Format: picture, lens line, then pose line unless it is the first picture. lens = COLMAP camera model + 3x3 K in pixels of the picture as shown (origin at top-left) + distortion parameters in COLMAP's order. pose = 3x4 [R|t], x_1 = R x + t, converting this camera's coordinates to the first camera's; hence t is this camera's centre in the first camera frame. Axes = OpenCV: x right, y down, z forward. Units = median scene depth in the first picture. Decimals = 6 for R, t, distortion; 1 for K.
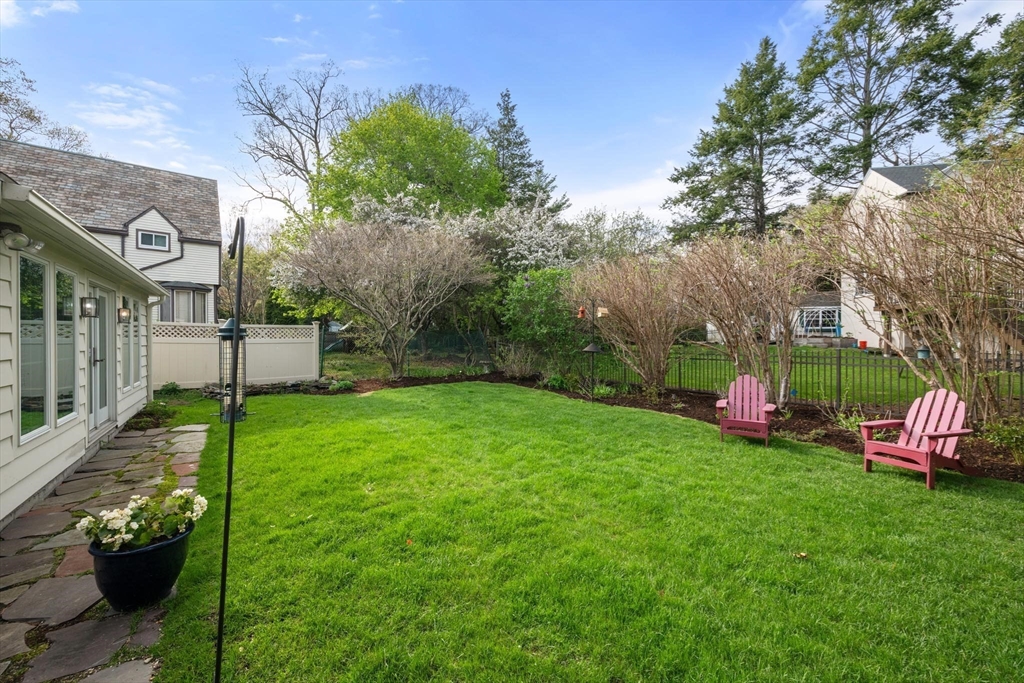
lens RADIAL K [[394.1, 0, 512.4], [0, 394.1, 336.6], [0, 0, 1]] dist [-0.000125, -0.000373]
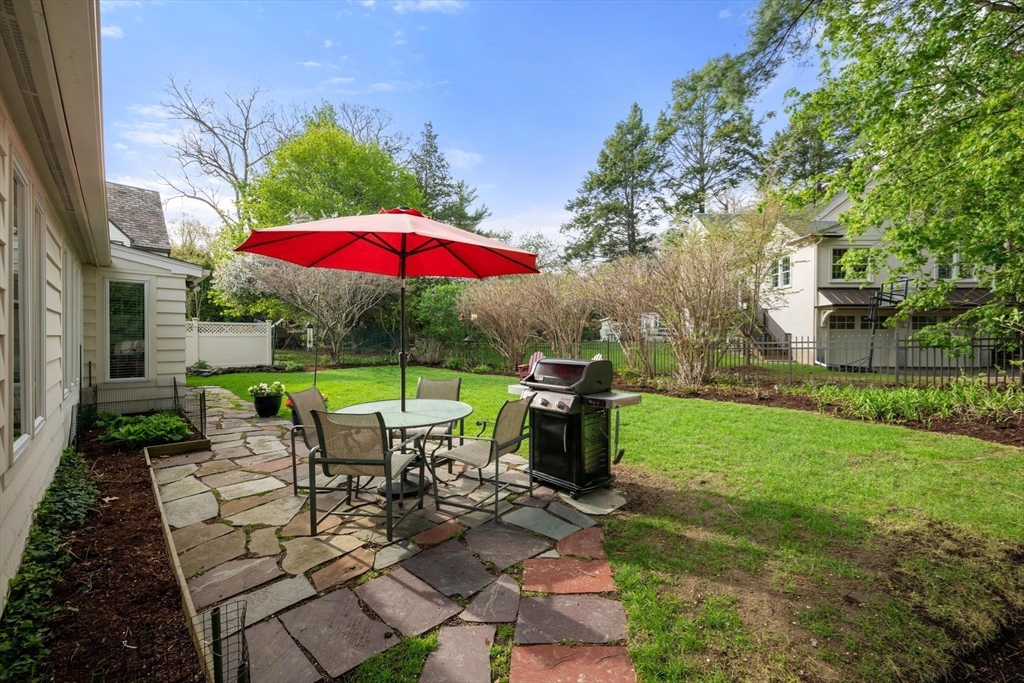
lens RADIAL K [[394.1, 0, 513.5], [0, 394.1, 337.5], [0, 0, 1]] dist [-0.000125, -0.000373]
pose [[0.984079, 0.003771, 0.177690, 0.028187], [-0.003999, 0.999992, 0.000922, 0.006572], [-0.177686, -0.001618, 0.984086, -0.192198]]
